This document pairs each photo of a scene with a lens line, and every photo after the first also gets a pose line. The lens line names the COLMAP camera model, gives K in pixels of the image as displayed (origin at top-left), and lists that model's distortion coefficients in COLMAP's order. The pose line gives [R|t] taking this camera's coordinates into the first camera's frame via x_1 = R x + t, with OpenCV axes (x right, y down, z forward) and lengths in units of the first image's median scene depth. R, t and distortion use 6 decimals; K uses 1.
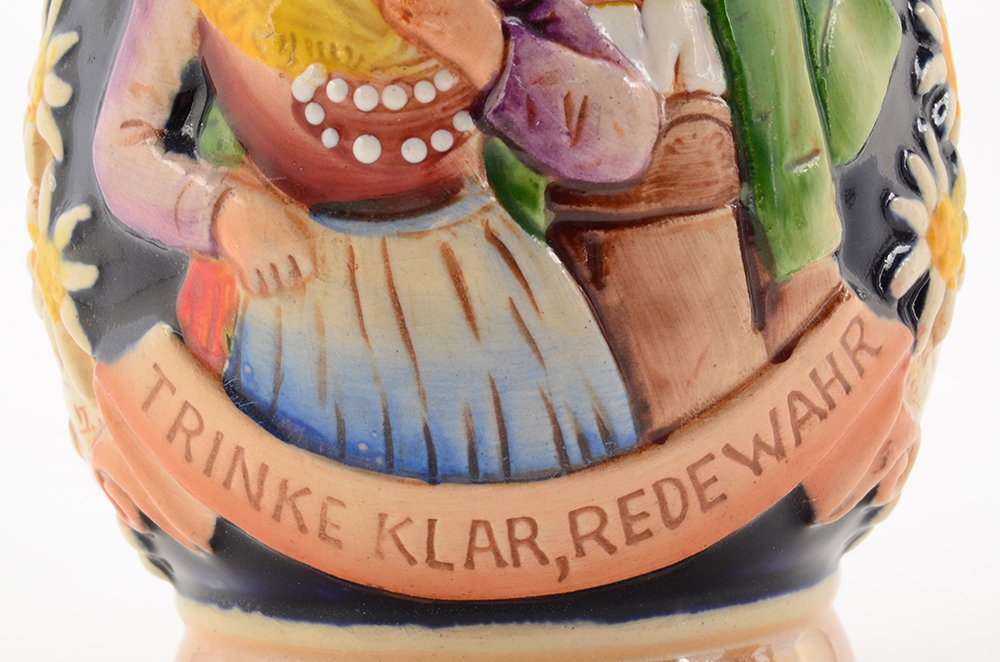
lens RADIAL K [[2258.0, 0, 500.3], [0, 2258.0, 323.2], [0, 0, 1]] dist [-0.066808, 0.000000]
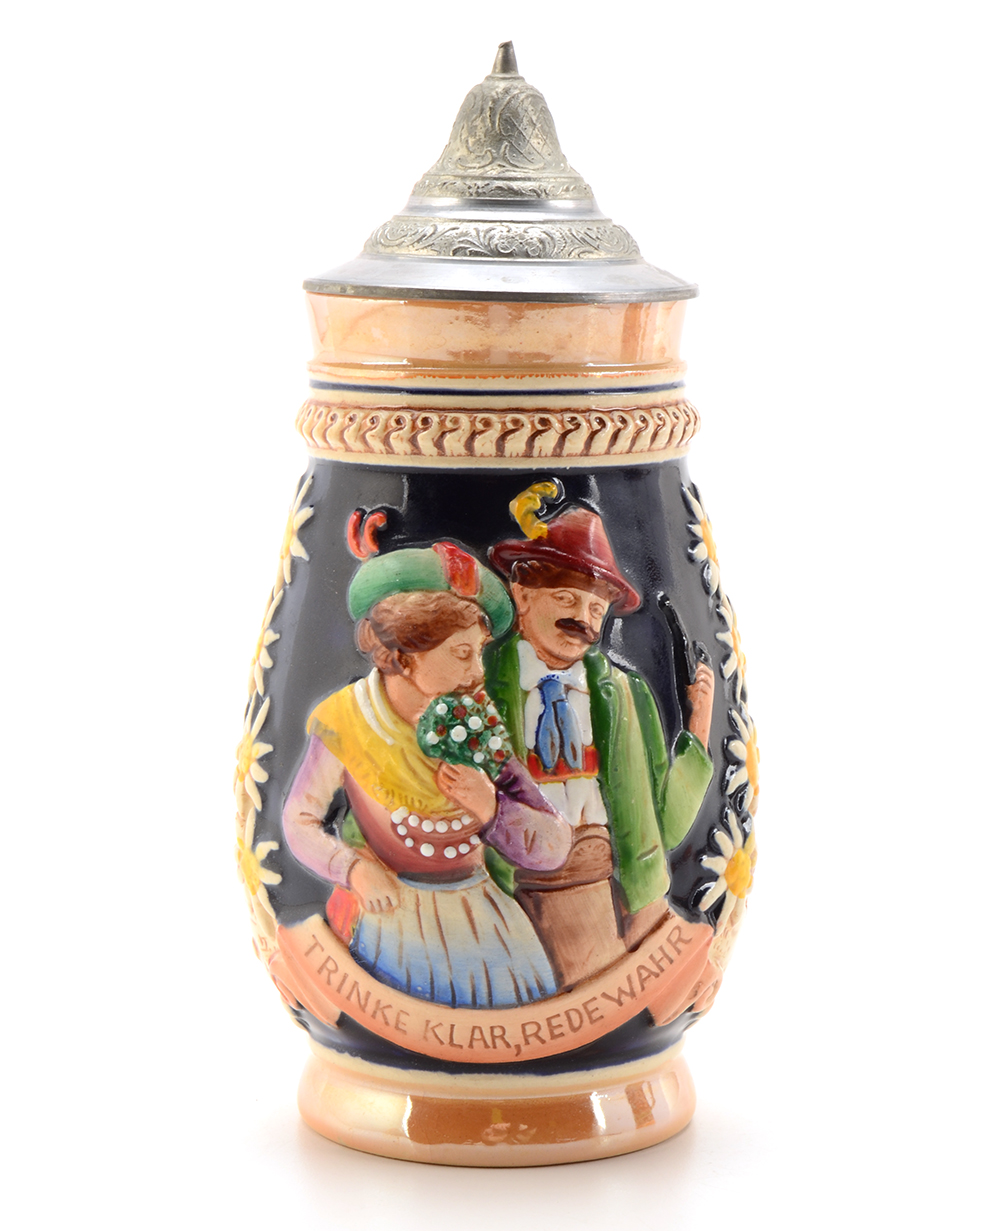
lens RADIAL K [[3633.4, 0, 501.5], [0, 3633.4, 624.4], [0, 0, 1]] dist [-0.047081, 0.000000]
pose [[0.998900, 0.040952, -0.022828, 0.071763], [-0.038661, 0.994906, 0.093097, -0.566530], [0.026524, -0.092113, 0.995395, -2.164184]]
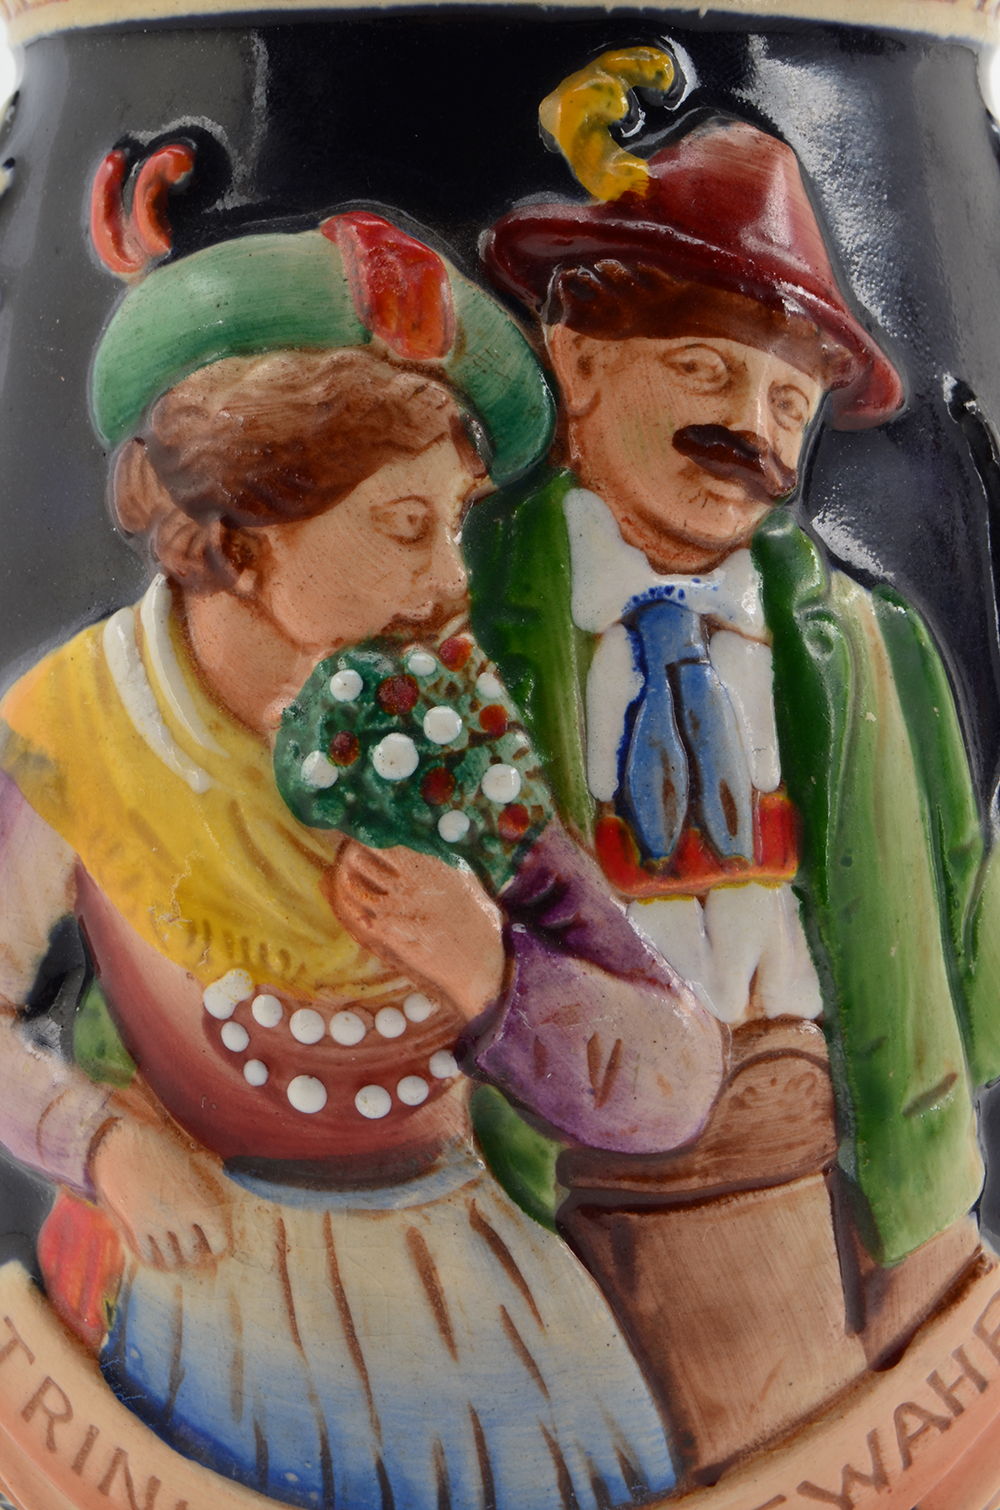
lens RADIAL K [[3409.5, 0, 494.7], [0, 3409.5, 762.9], [0, 0, 1]] dist [-0.066808, 0.000000]
pose [[0.999024, 0.036990, -0.024147, 0.020787], [-0.034600, 0.995081, 0.092826, -0.271126], [0.027462, -0.091900, 0.995389, -0.048017]]
